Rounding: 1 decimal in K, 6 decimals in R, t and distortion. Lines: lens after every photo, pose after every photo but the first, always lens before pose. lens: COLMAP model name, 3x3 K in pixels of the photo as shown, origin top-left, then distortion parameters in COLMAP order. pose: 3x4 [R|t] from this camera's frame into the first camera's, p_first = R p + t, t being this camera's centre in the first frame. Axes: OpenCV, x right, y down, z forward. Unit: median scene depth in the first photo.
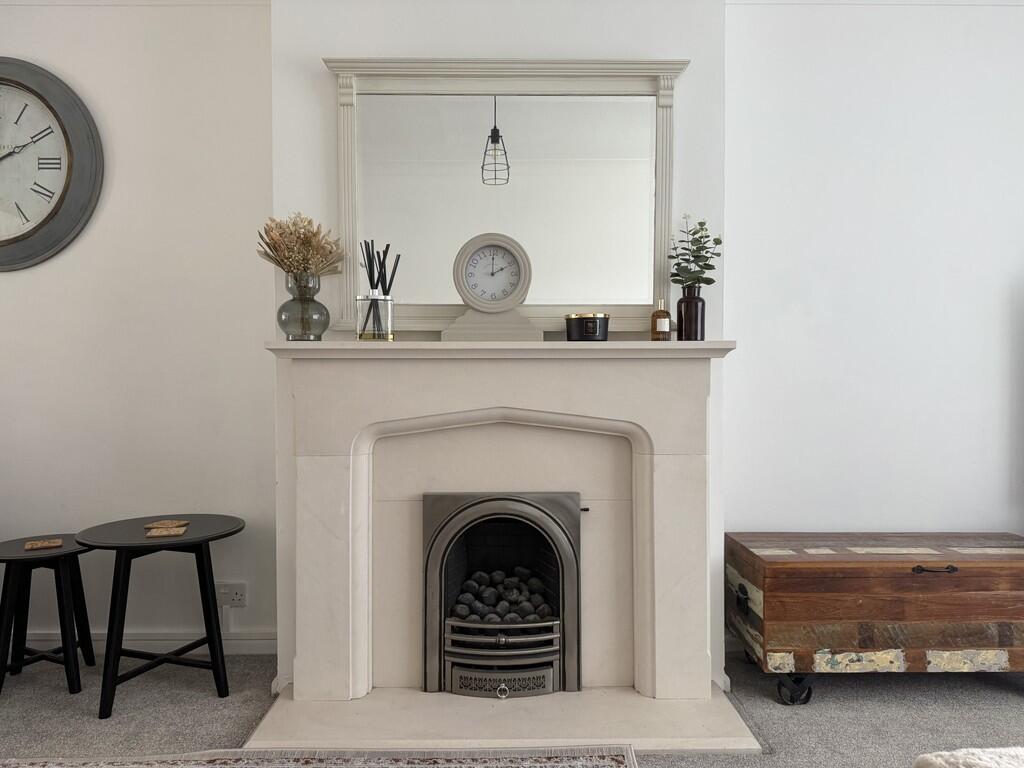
lens RADIAL K [[717.3, 0, 512.0], [0, 717.3, 384.0], [0, 0, 1]] dist [0.122074, -0.161487]
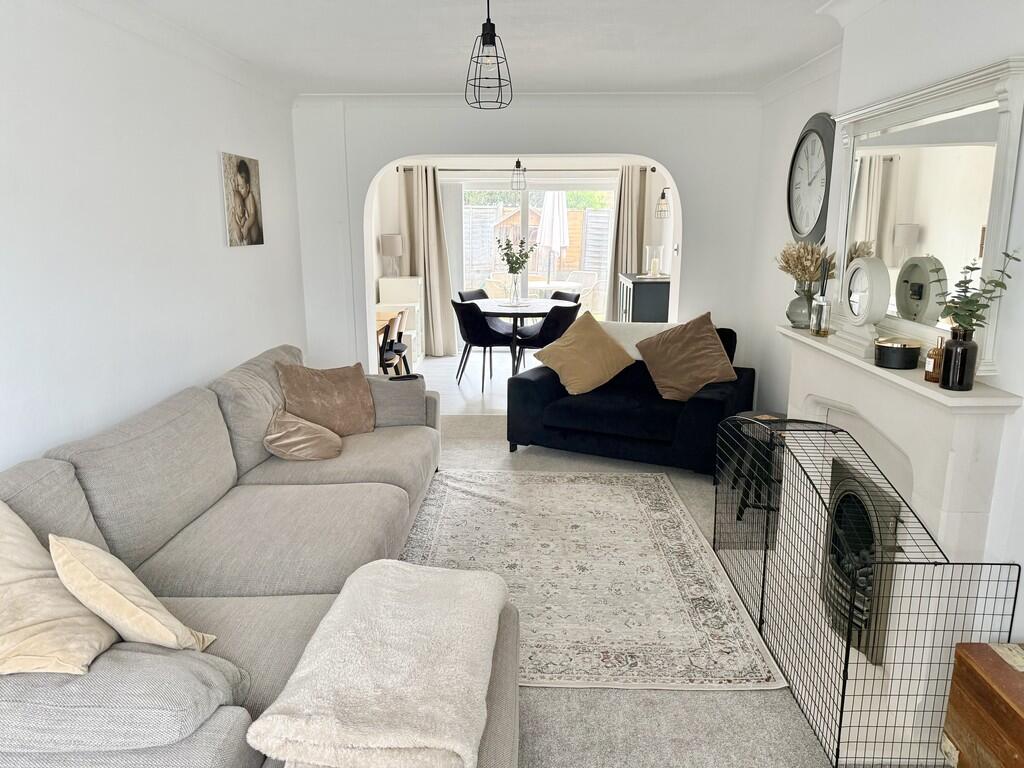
lens RADIAL K [[717.3, 0, 512.0], [0, 717.3, 384.0], [0, 0, 1]] dist [0.122074, -0.161487]
pose [[-0.037031, 0.216824, -0.975508, 1.164316], [-0.010249, 0.976044, 0.217332, -0.257208], [0.999262, 0.018046, -0.033922, 0.481493]]
